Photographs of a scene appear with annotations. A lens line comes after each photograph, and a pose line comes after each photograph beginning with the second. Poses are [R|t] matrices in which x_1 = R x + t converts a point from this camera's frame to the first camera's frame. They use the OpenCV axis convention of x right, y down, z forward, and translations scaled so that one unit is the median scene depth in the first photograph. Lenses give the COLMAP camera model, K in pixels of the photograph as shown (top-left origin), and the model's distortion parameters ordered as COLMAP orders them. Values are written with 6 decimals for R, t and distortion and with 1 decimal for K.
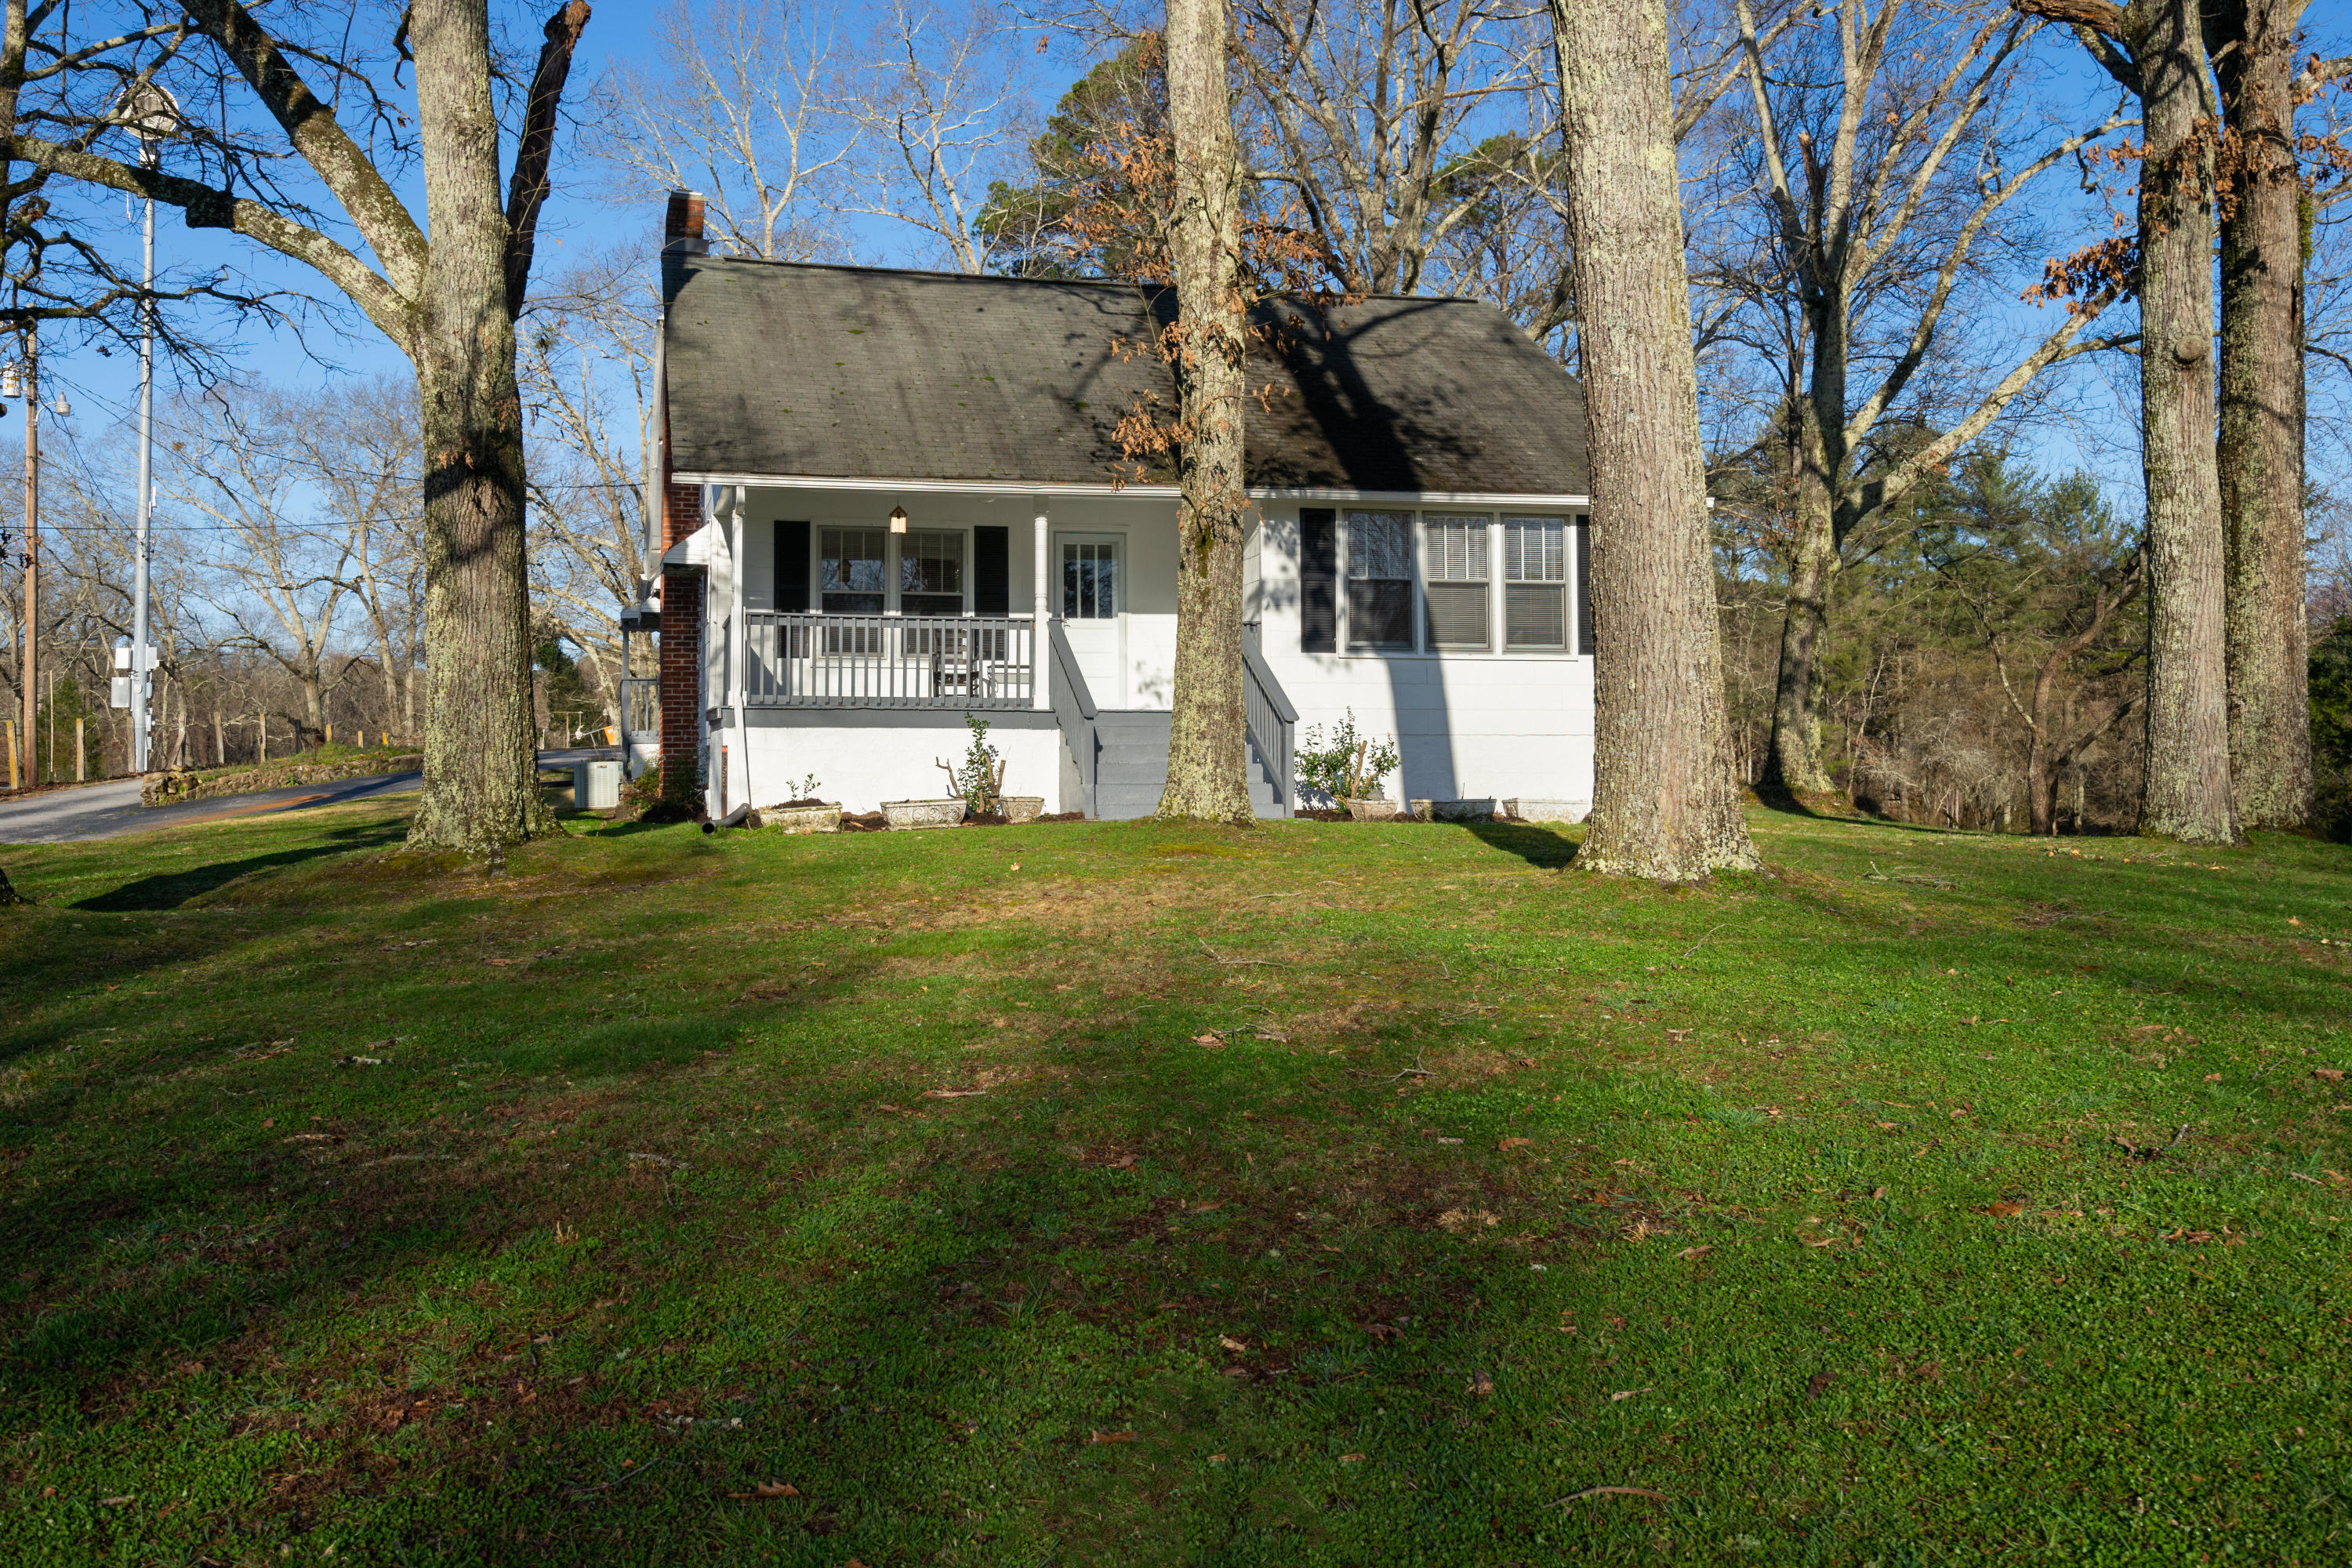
lens RADIAL K [[1975.3, 0, 1175.6], [0, 1975.3, 784.3], [0, 0, 1]] dist [0.002189, 0.001341]
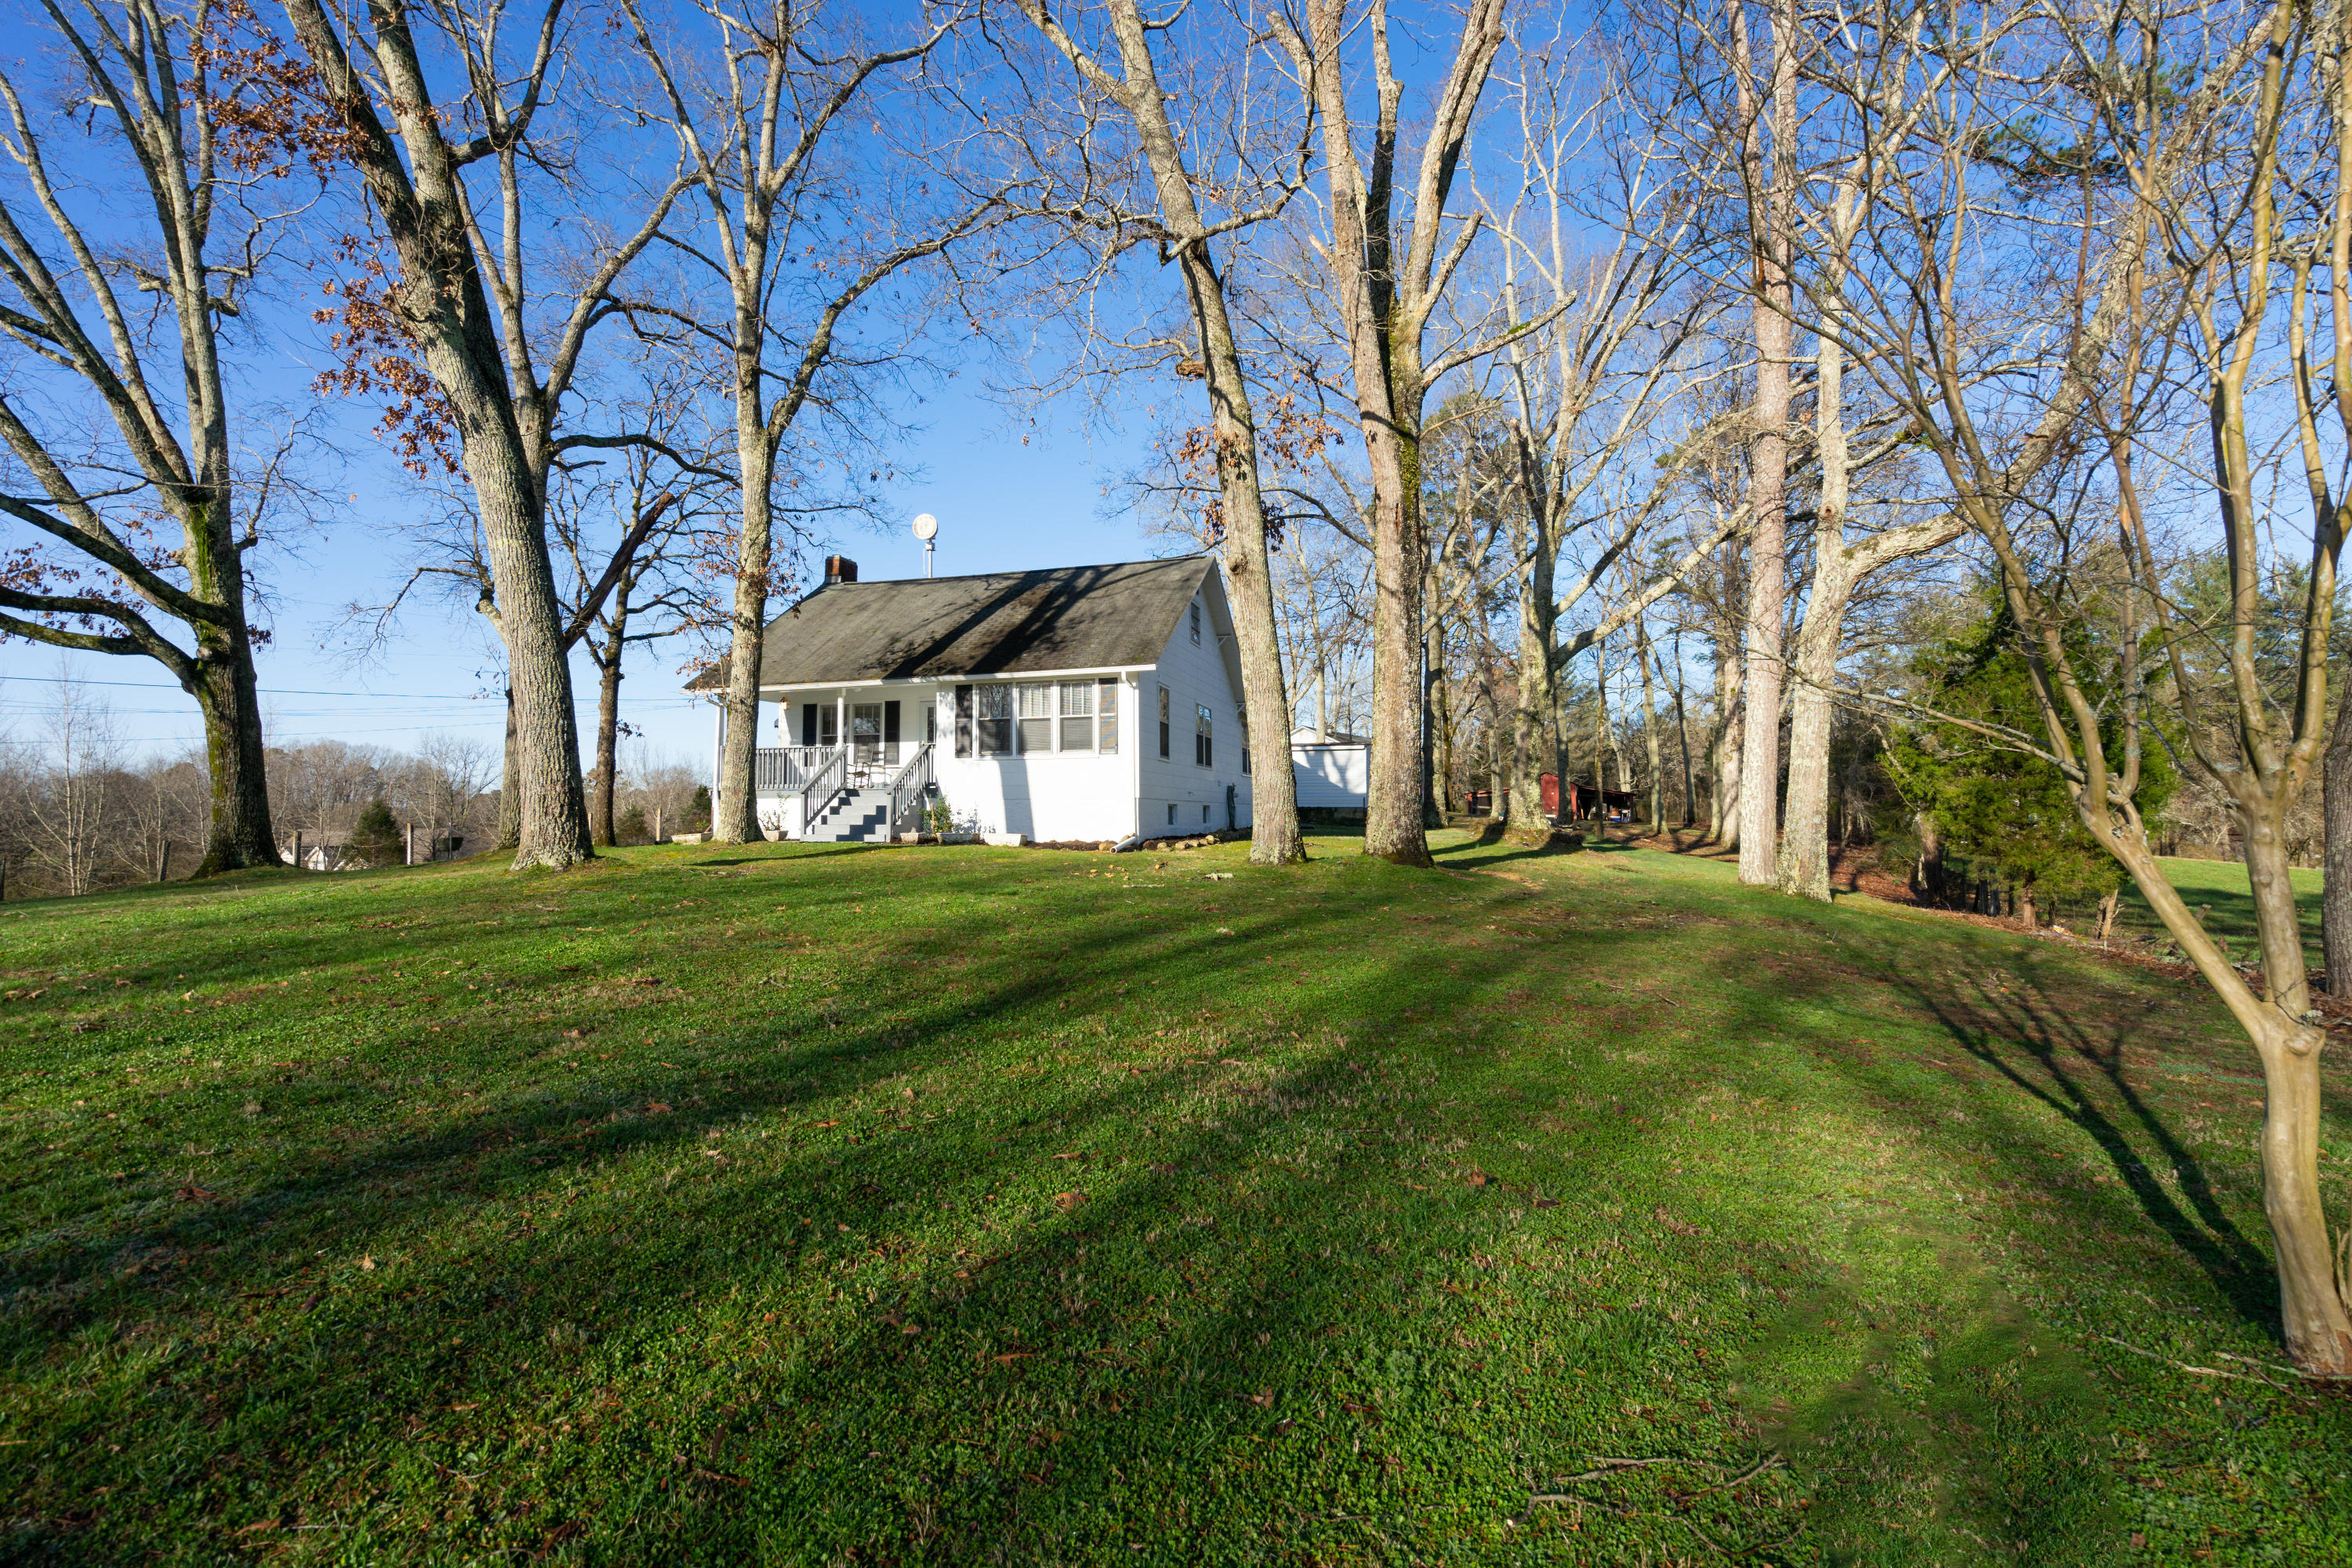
lens RADIAL K [[1093.7, 0, 1175.0], [0, 1093.7, 783.9], [0, 0, 1]] dist [0.000219, 0.000020]
pose [[0.873764, -0.016781, -0.486060, 0.773014], [-0.001119, 0.999333, -0.036513, -0.001605], [0.486348, 0.032448, 0.873162, 0.153163]]
